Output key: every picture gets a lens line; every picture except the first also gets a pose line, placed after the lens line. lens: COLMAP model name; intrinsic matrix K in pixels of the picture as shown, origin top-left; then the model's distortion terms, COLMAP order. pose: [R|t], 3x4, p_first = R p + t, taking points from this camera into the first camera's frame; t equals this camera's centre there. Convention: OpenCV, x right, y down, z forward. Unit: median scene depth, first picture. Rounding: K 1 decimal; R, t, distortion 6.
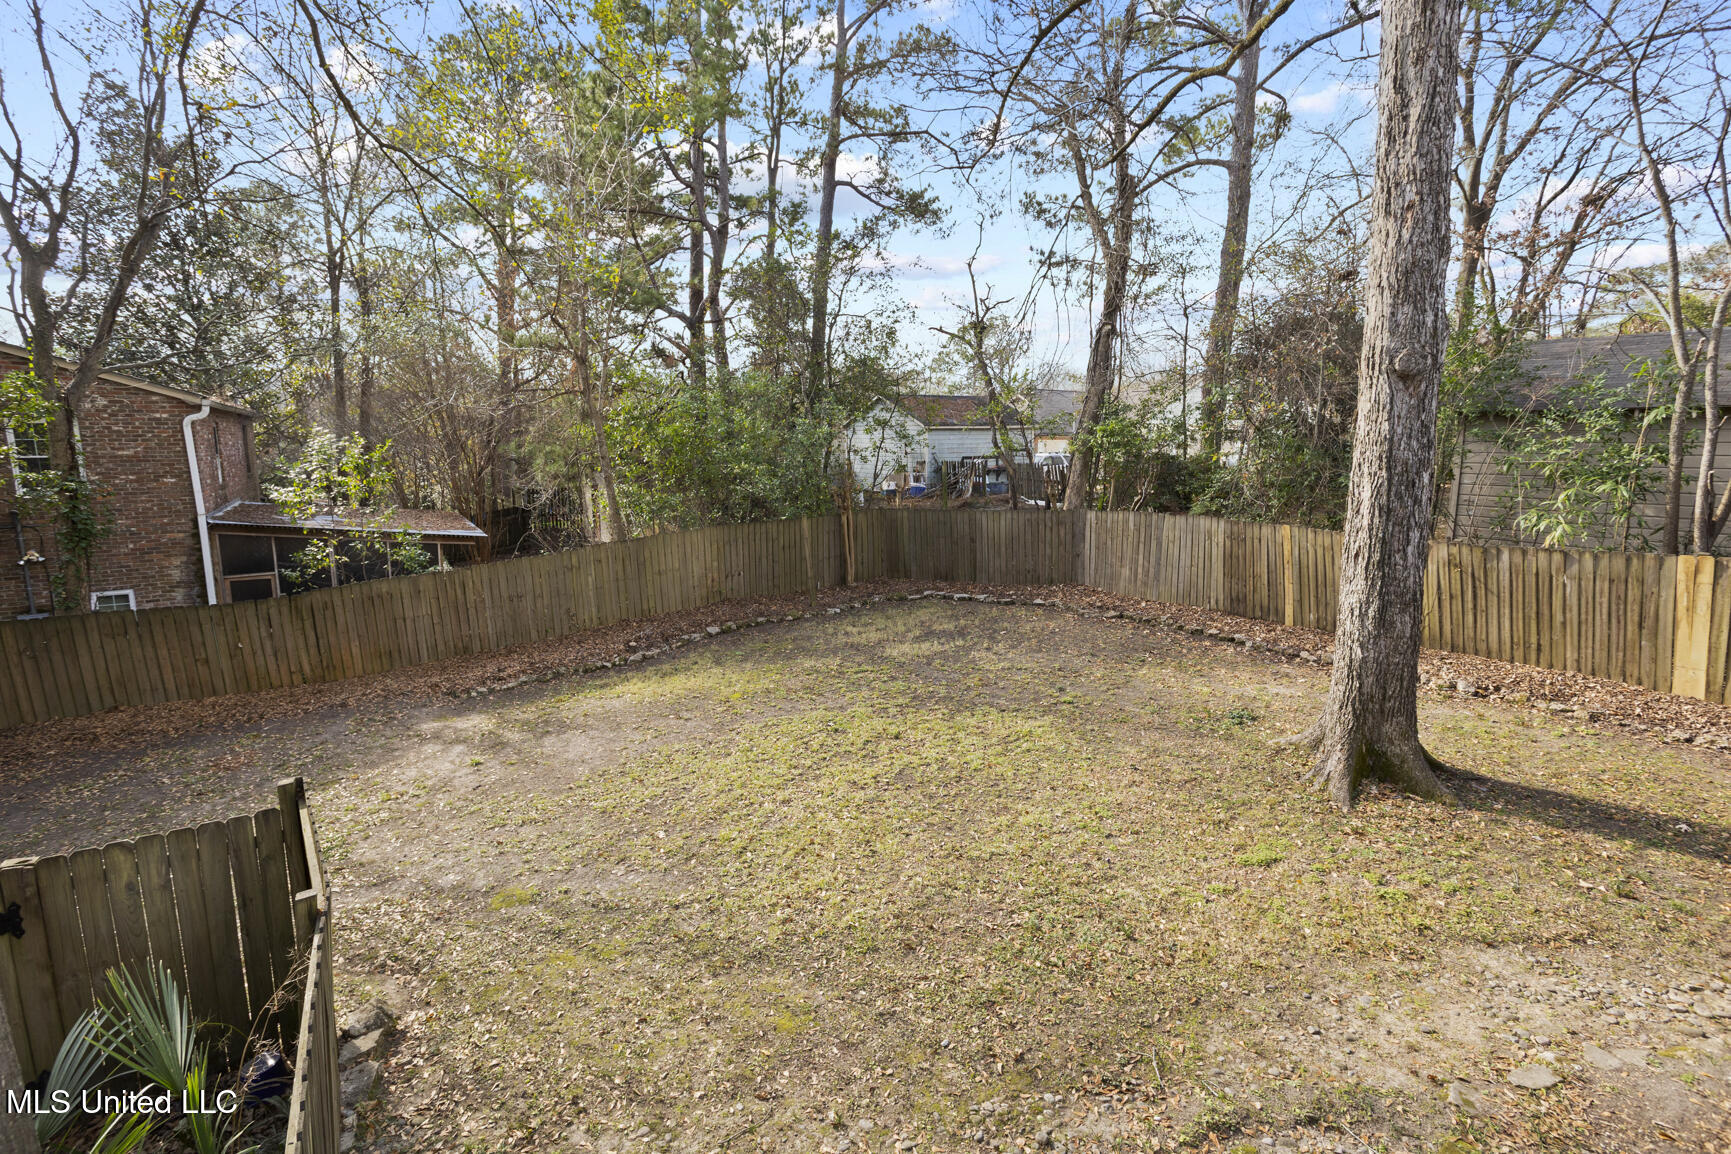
lens RADIAL K [[841.1, 0, 869.6], [0, 841.1, 537.4], [0, 0, 1]] dist [0.015368, 0.000871]
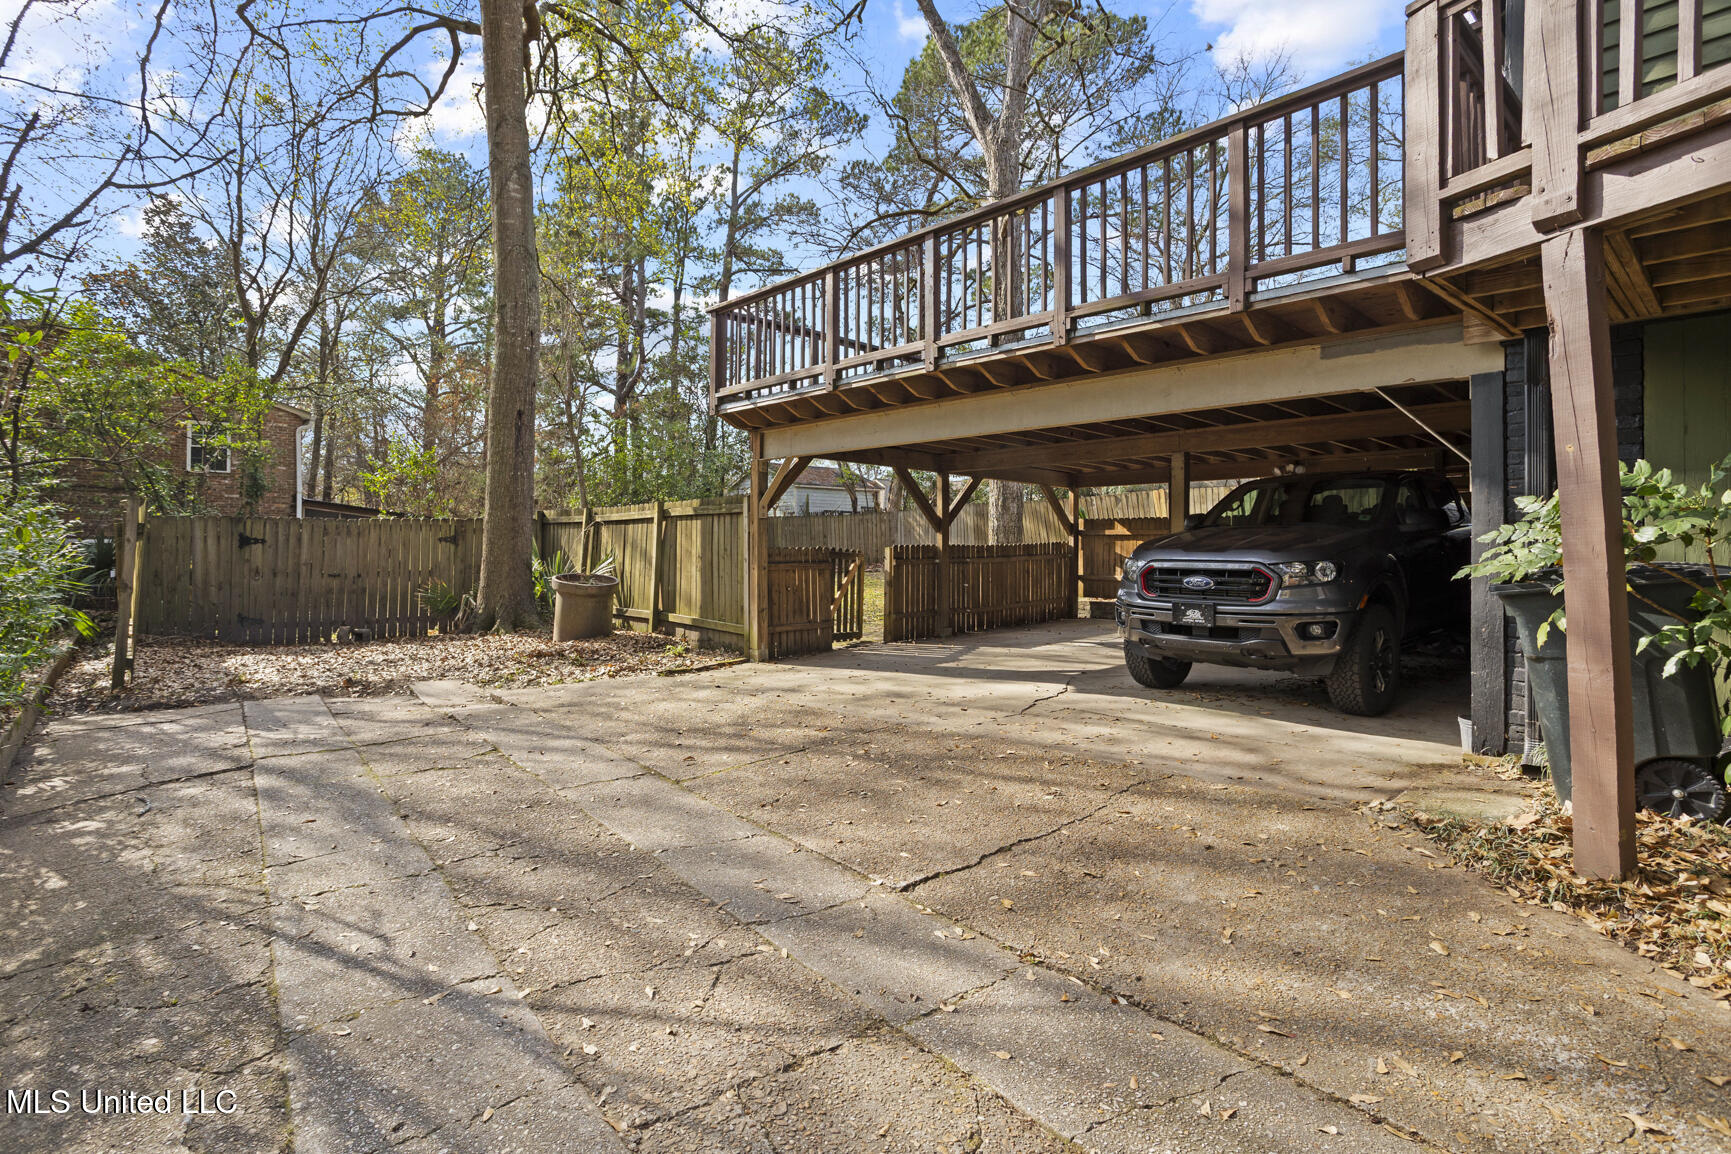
lens RADIAL K [[841.1, 0, 869.6], [0, 841.1, 537.4], [0, 0, 1]] dist [0.015368, 0.000871]
pose [[0.988562, 0.011656, 0.150367, -0.013600], [0.008764, 0.990884, -0.134432, 0.118586], [-0.150563, 0.134213, 0.979448, -0.265027]]
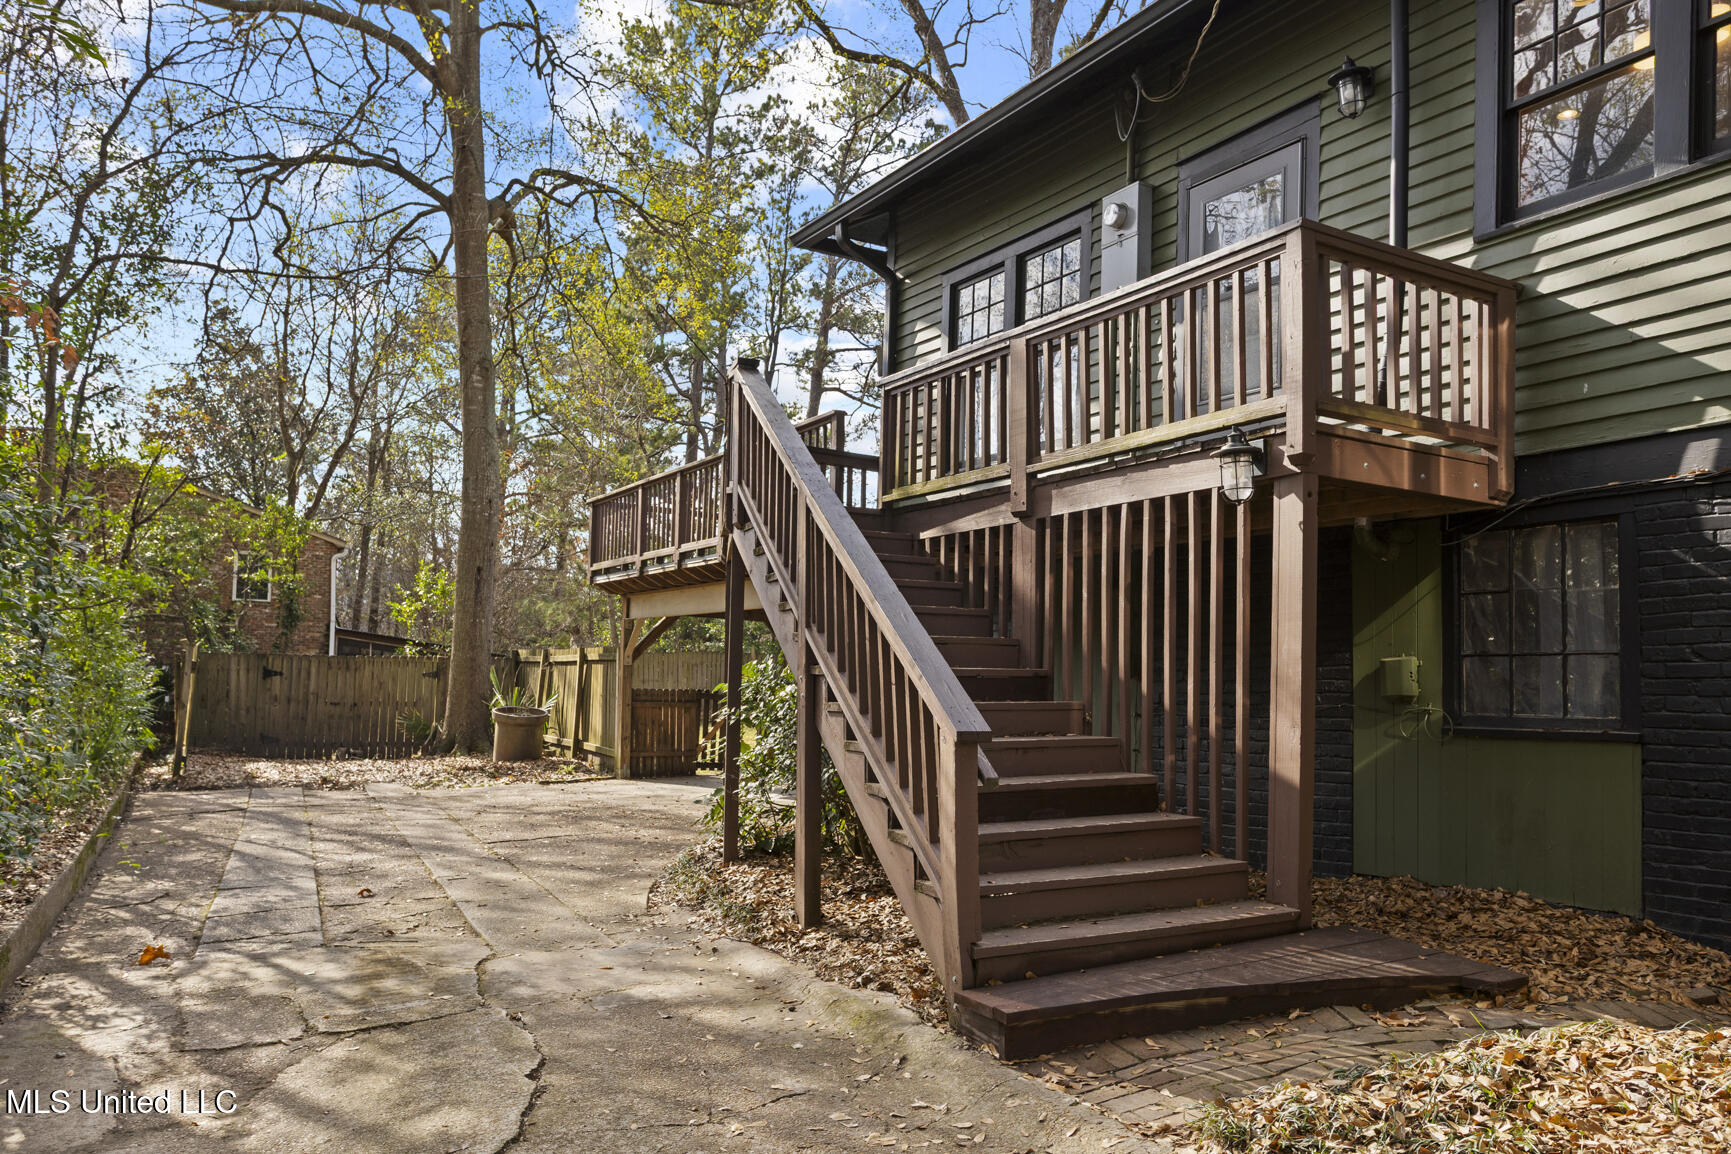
lens RADIAL K [[1205.3, 0, 866.0], [0, 1205.3, 648.6], [0, 0, 1]] dist [0.048317, -0.000793]
pose [[0.998178, 0.030736, -0.051931, 0.097306], [-0.038370, 0.987469, -0.153075, 0.137445], [0.046575, 0.154789, 0.986849, -0.445336]]
